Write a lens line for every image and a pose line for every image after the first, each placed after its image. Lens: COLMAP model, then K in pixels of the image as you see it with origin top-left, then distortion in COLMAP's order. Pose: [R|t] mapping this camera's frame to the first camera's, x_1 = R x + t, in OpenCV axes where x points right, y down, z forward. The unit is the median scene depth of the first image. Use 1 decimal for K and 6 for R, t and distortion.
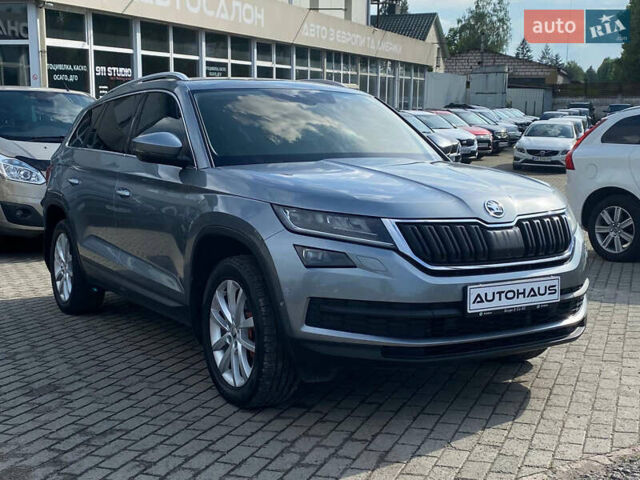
lens RADIAL K [[793.5, 0, 294.2], [0, 793.5, 242.6], [0, 0, 1]] dist [0.059522, 0.000000]
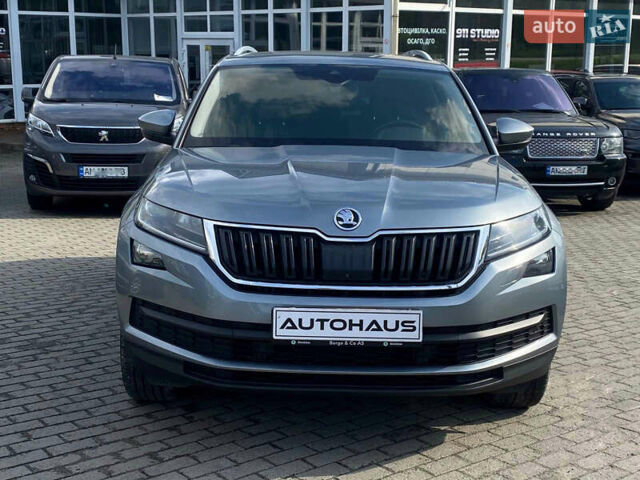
lens RADIAL K [[793.5, 0, 307.4], [0, 793.5, 232.5], [0, 0, 1]] dist [0.059522, 0.000000]
pose [[0.878430, 0.097283, -0.467864, 0.442652], [-0.080214, 0.995185, 0.056325, -0.052536], [0.471090, -0.011949, 0.882004, 0.187116]]
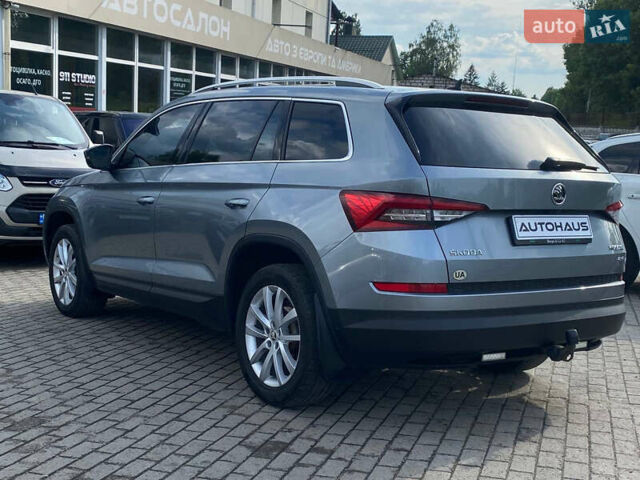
lens RADIAL K [[793.5, 0, 284.3], [0, 793.5, 245.1], [0, 0, 1]] dist [0.059522, 0.000000]
pose [[0.998436, 0.033008, 0.045112, -0.064052], [-0.032311, 0.999348, -0.016100, -0.008971], [-0.045614, 0.014617, 0.998852, 0.078193]]
